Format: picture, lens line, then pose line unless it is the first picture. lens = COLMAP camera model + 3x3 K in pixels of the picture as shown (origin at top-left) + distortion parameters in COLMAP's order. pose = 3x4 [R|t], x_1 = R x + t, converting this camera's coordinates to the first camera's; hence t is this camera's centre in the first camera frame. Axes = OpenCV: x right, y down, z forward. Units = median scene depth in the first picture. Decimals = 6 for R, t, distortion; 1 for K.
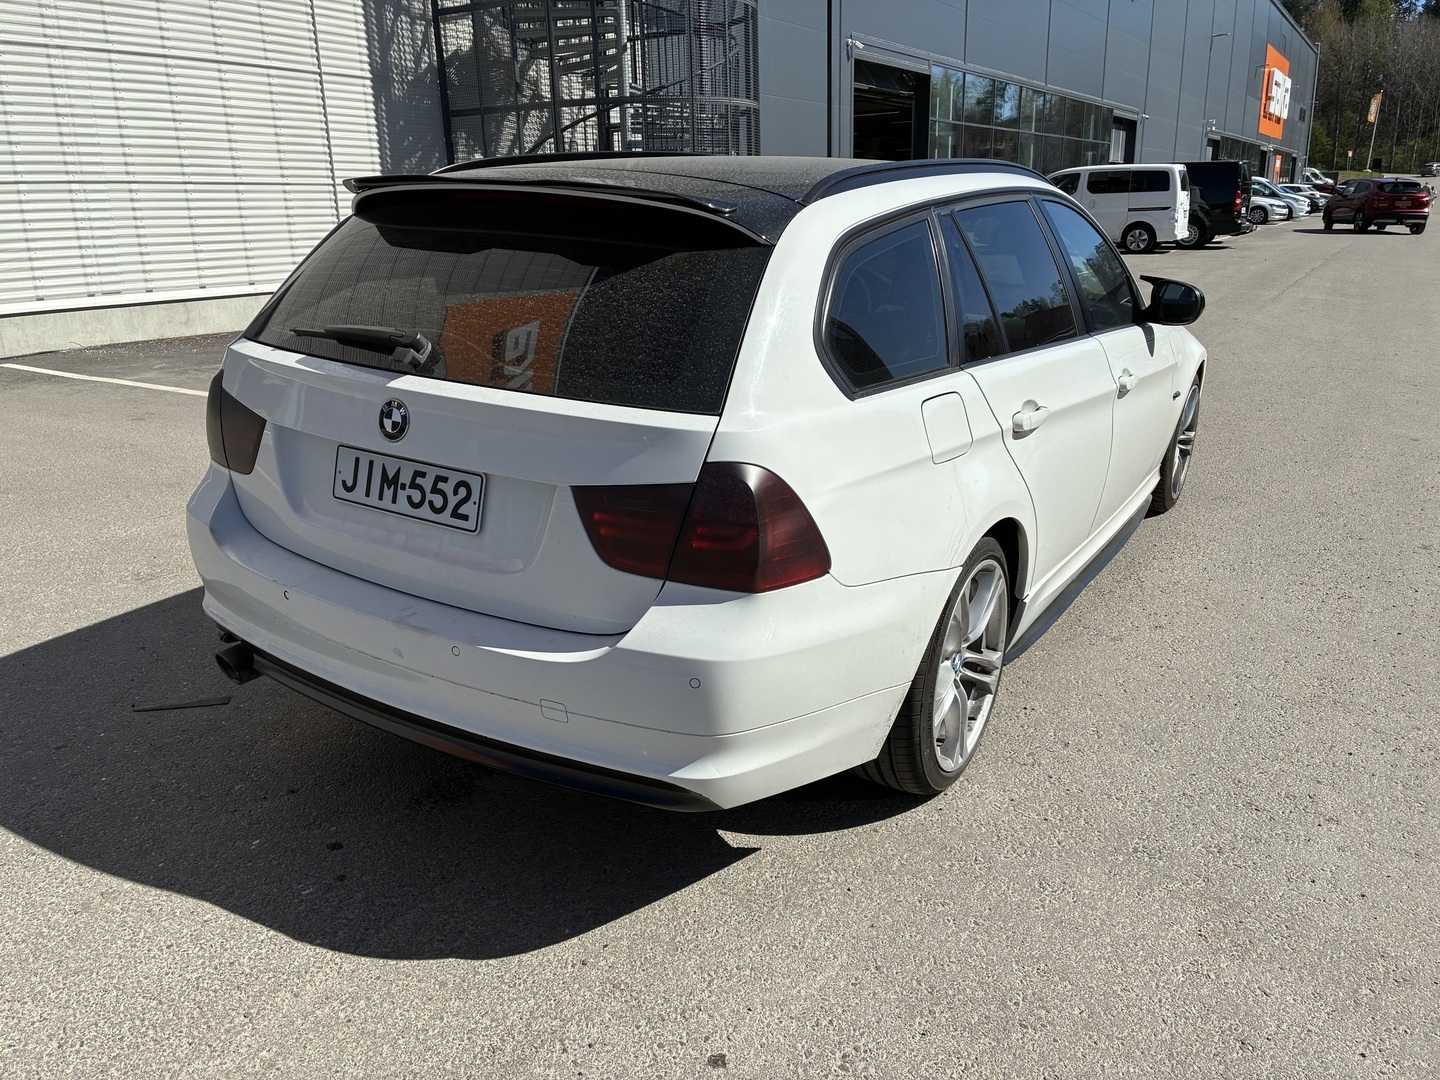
lens RADIAL K [[1082.2, 0, 714.7], [0, 1082.2, 537.7], [0, 0, 1]] dist [0.076784, -0.087627]
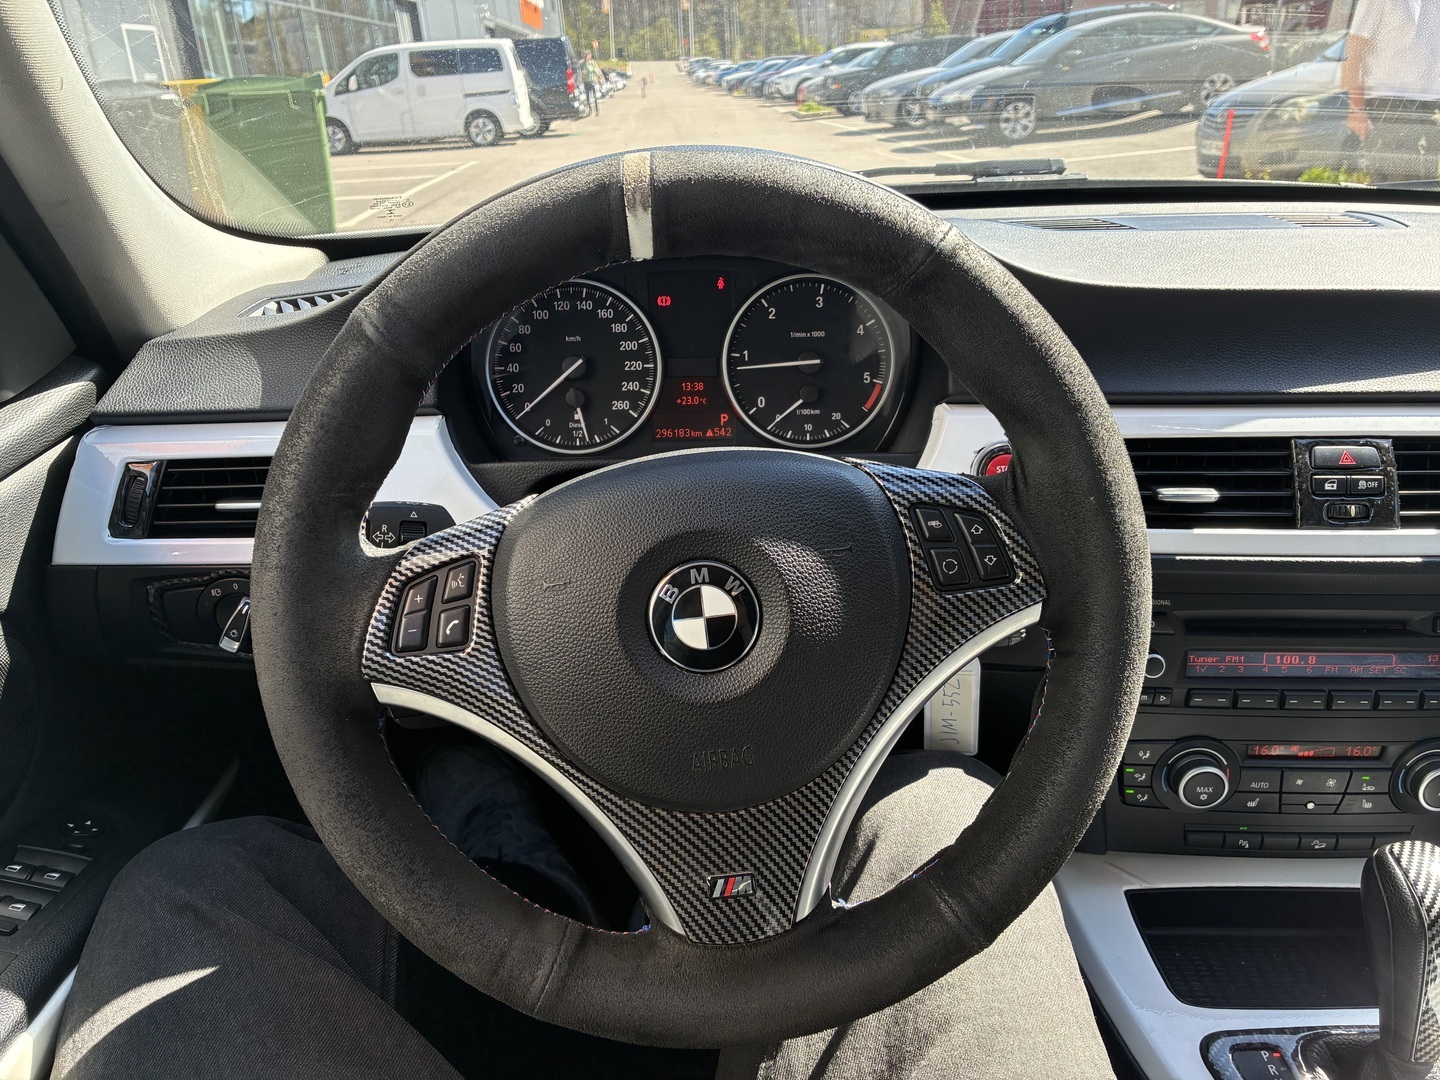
lens RADIAL K [[1082.2, 0, 714.7], [0, 1082.2, 537.7], [0, 0, 1]] dist [0.076784, -0.087627]
pose [[0.821909, -0.257121, 0.508286, 0.123157], [0.216006, 0.966367, 0.139559, -0.460058], [-0.527074, -0.004911, 0.849805, 1.829514]]
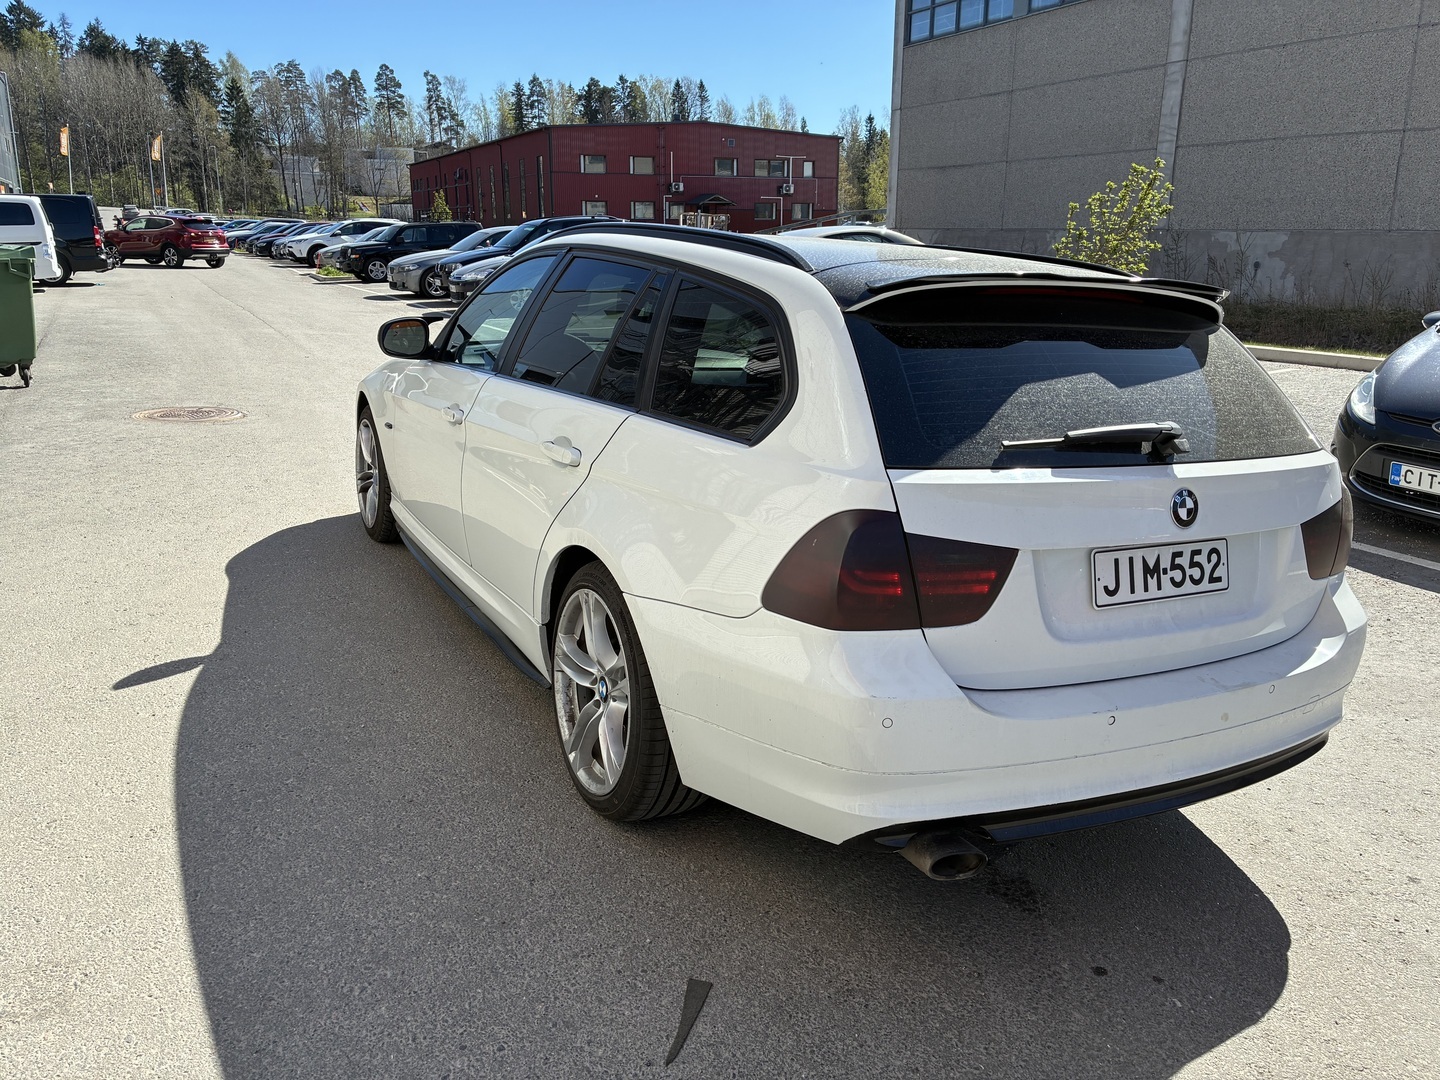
lens RADIAL K [[1082.2, 0, 714.7], [0, 1082.2, 537.7], [0, 0, 1]] dist [0.076784, -0.087627]
pose [[0.508576, -0.214016, 0.833995, -1.335879], [0.235553, 0.966247, 0.104312, -0.281165], [-0.828170, 0.143400, 0.541822, 0.763593]]
